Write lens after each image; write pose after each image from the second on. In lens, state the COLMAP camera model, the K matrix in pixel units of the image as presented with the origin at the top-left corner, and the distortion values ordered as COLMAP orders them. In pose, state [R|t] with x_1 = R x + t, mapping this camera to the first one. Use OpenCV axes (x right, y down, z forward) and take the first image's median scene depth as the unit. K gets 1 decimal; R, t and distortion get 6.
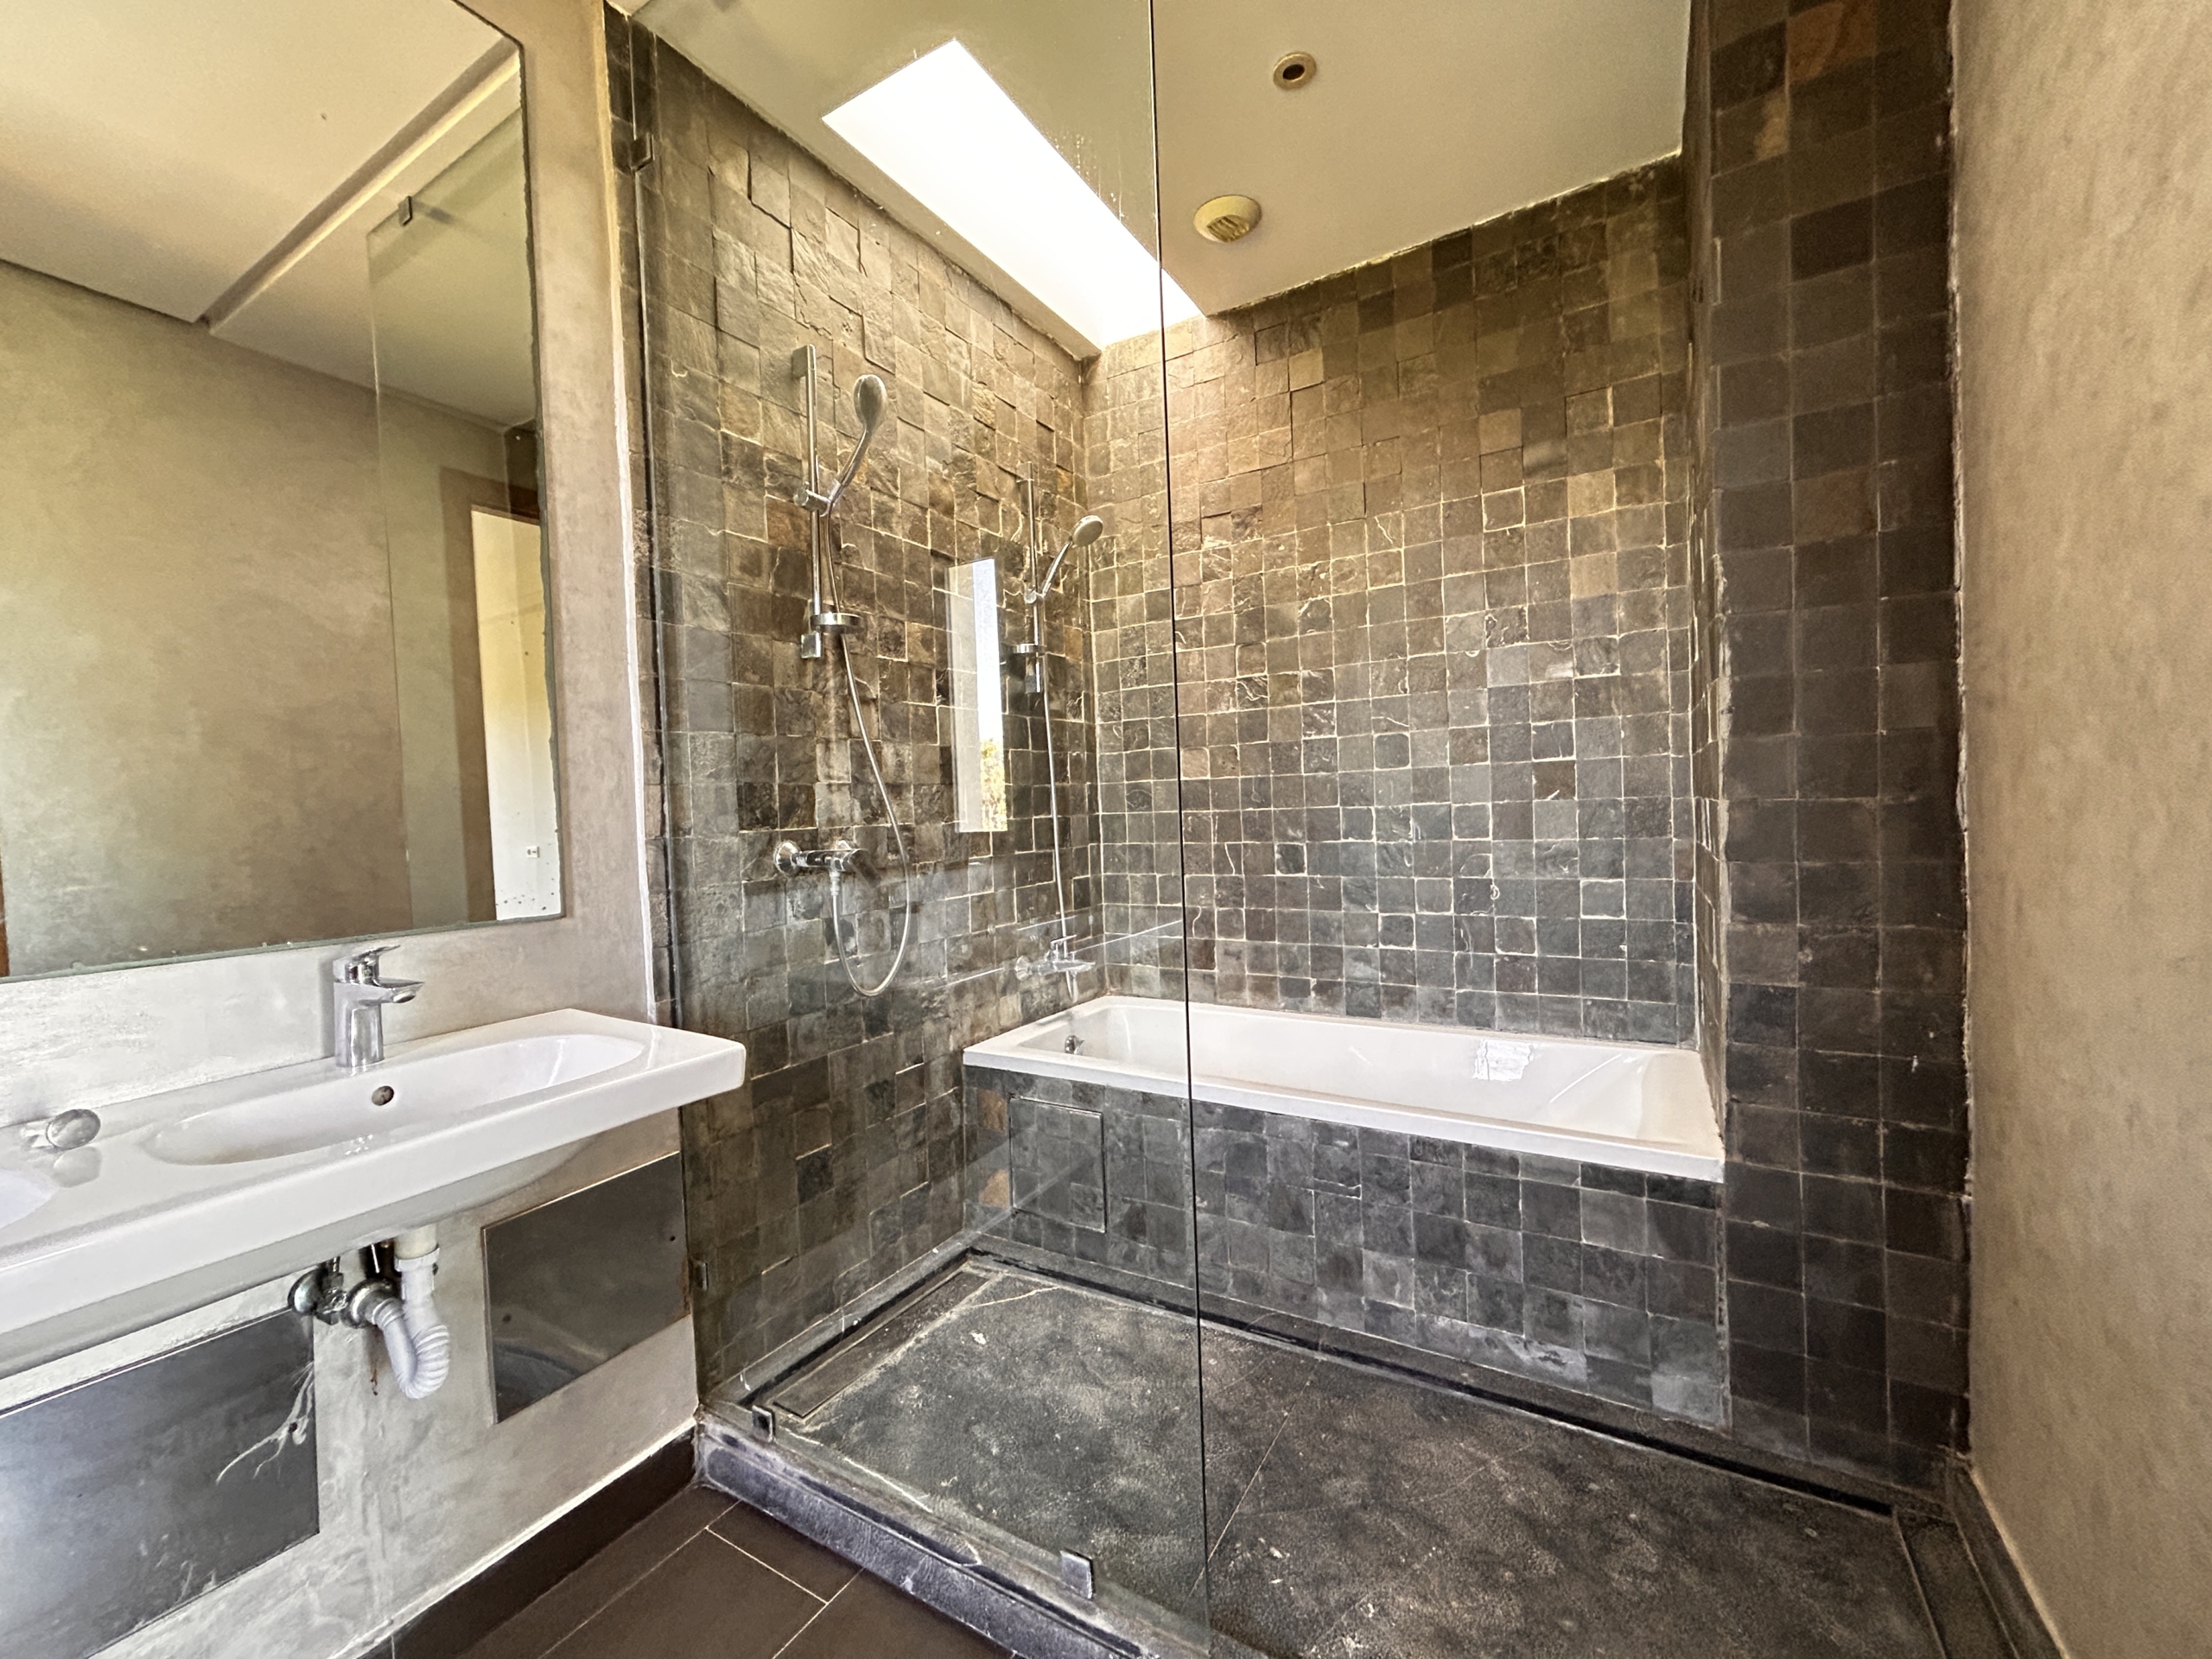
lens RADIAL K [[897.1, 0, 1099.7], [0, 897.1, 827.3], [0, 0, 1]] dist [0.000699, 0.000220]
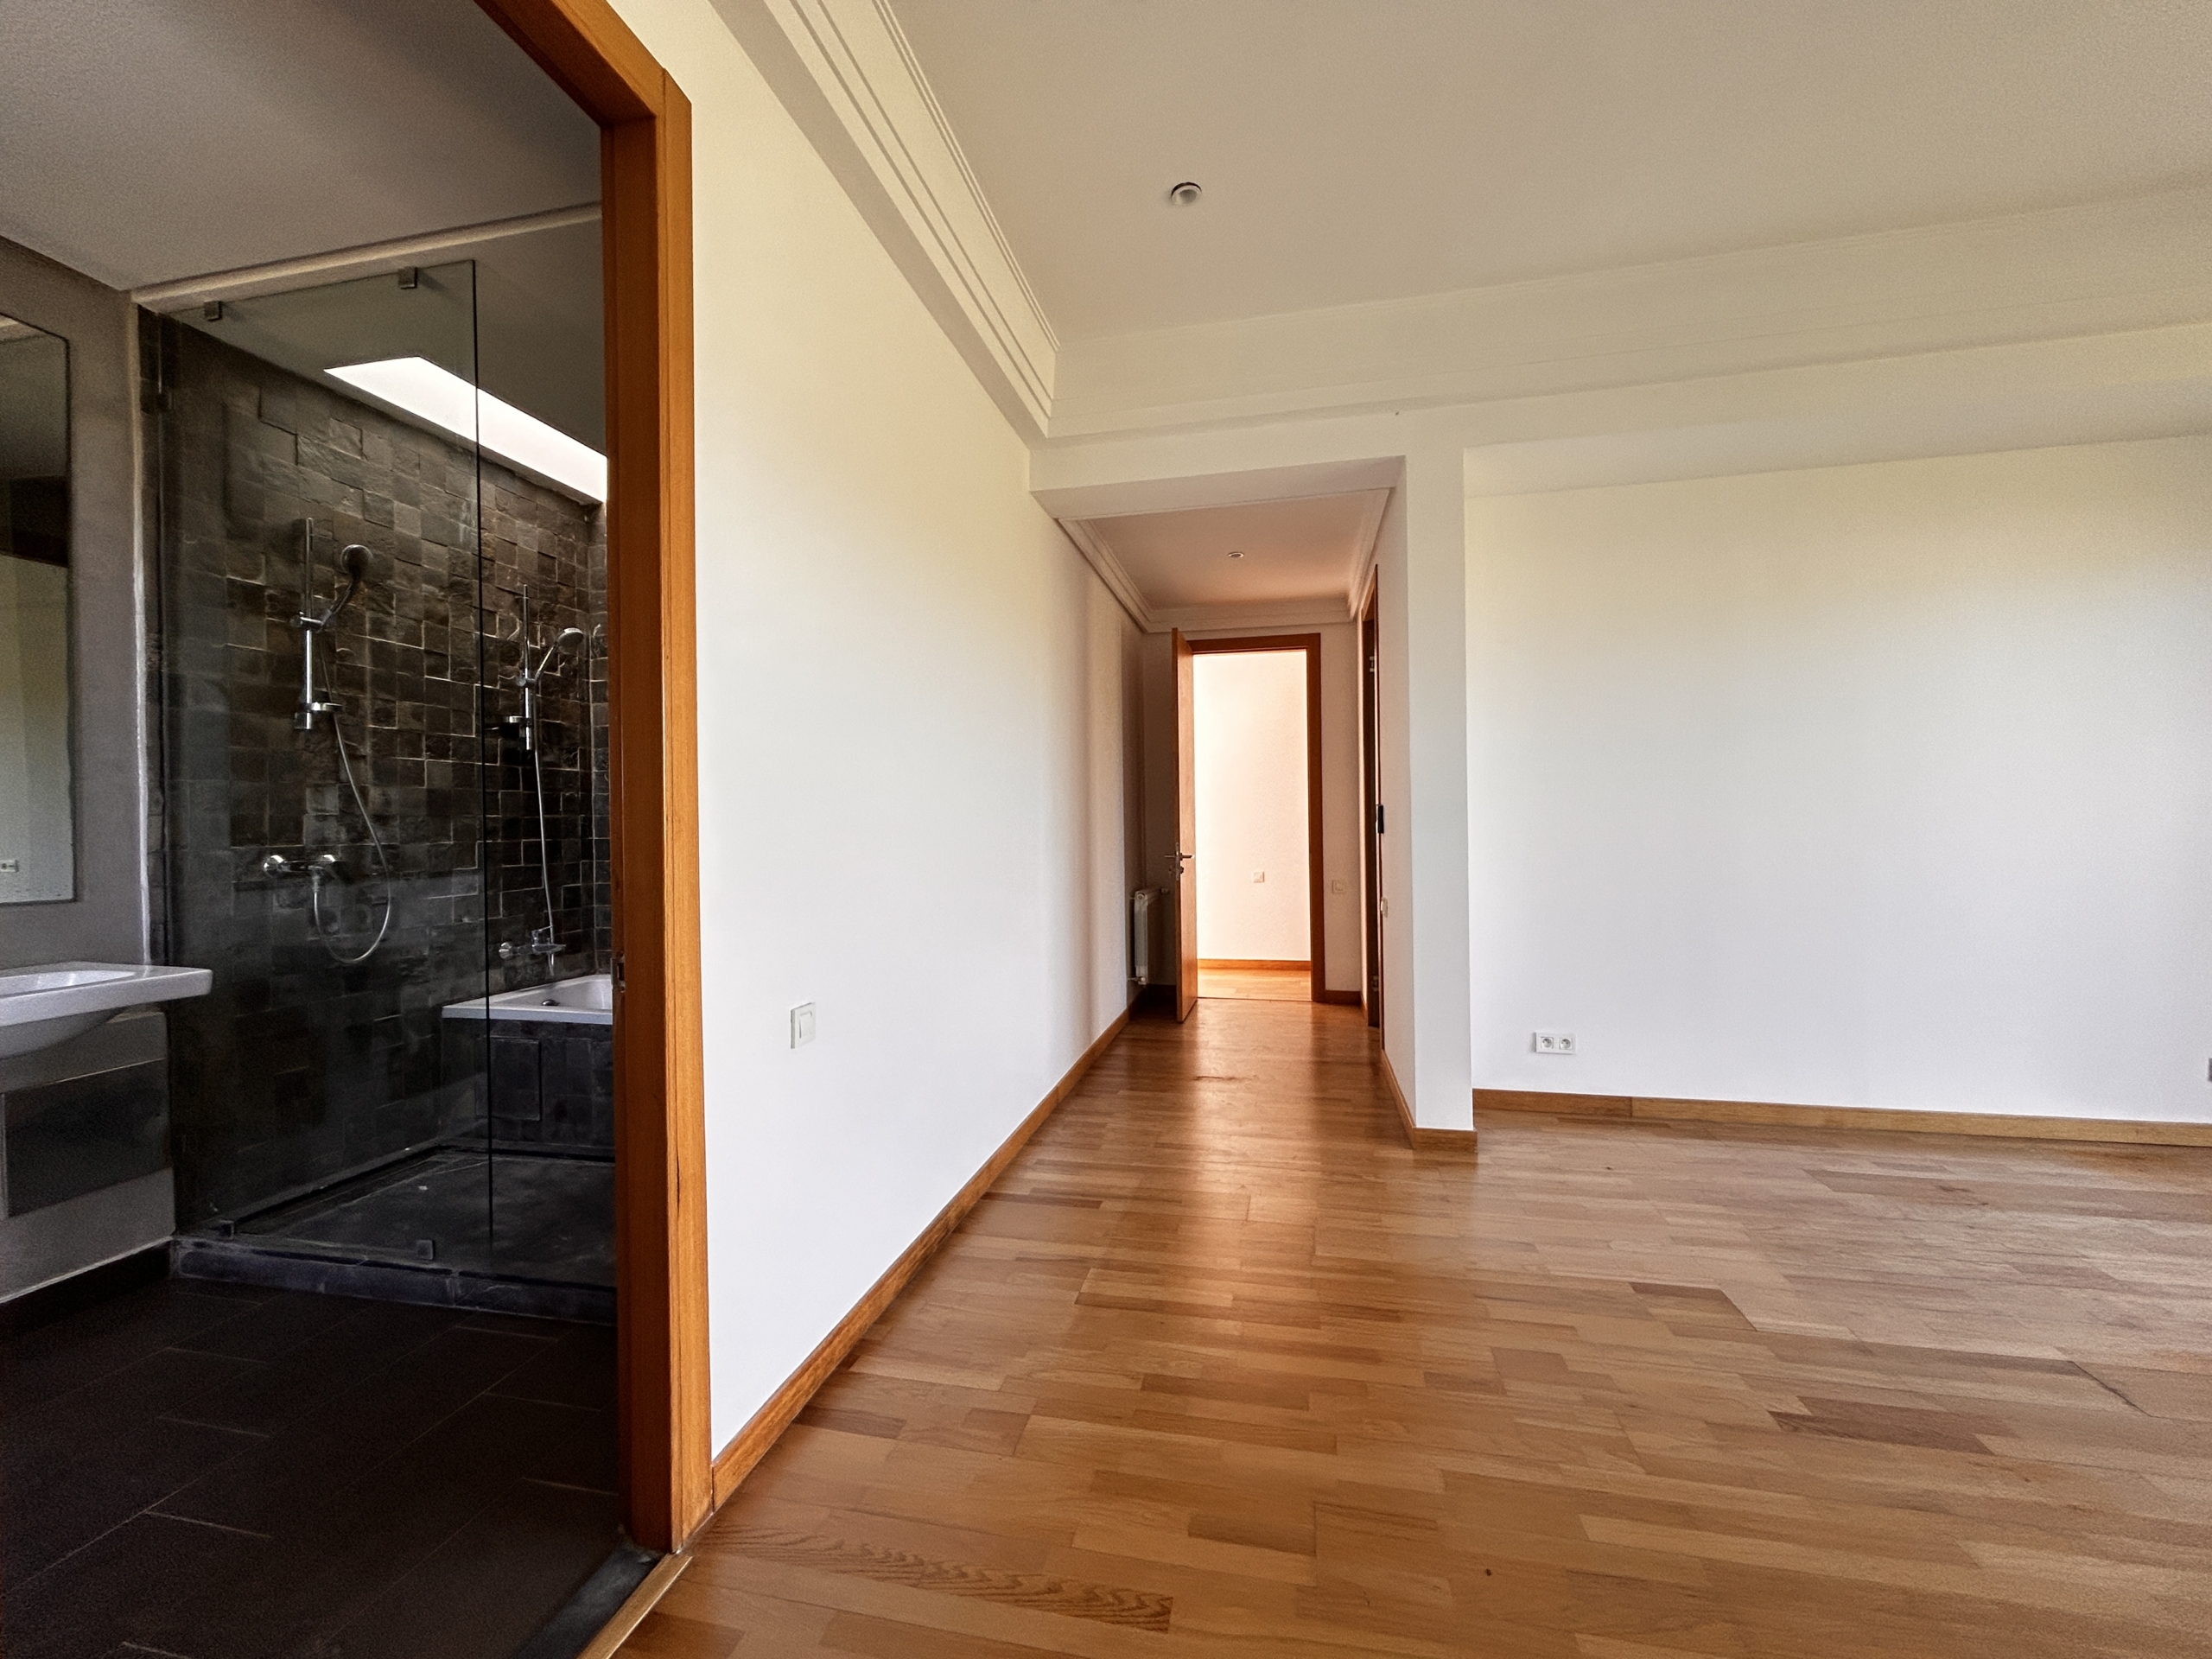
lens RADIAL K [[895.7, 0, 1108.7], [0, 895.7, 825.5], [0, 0, 1]] dist [0.001453, -0.000429]
pose [[0.944964, 0.022672, 0.326388, 0.429594], [-0.013417, 0.999442, -0.030580, -0.005003], [-0.326899, 0.024518, 0.944741, -0.774662]]
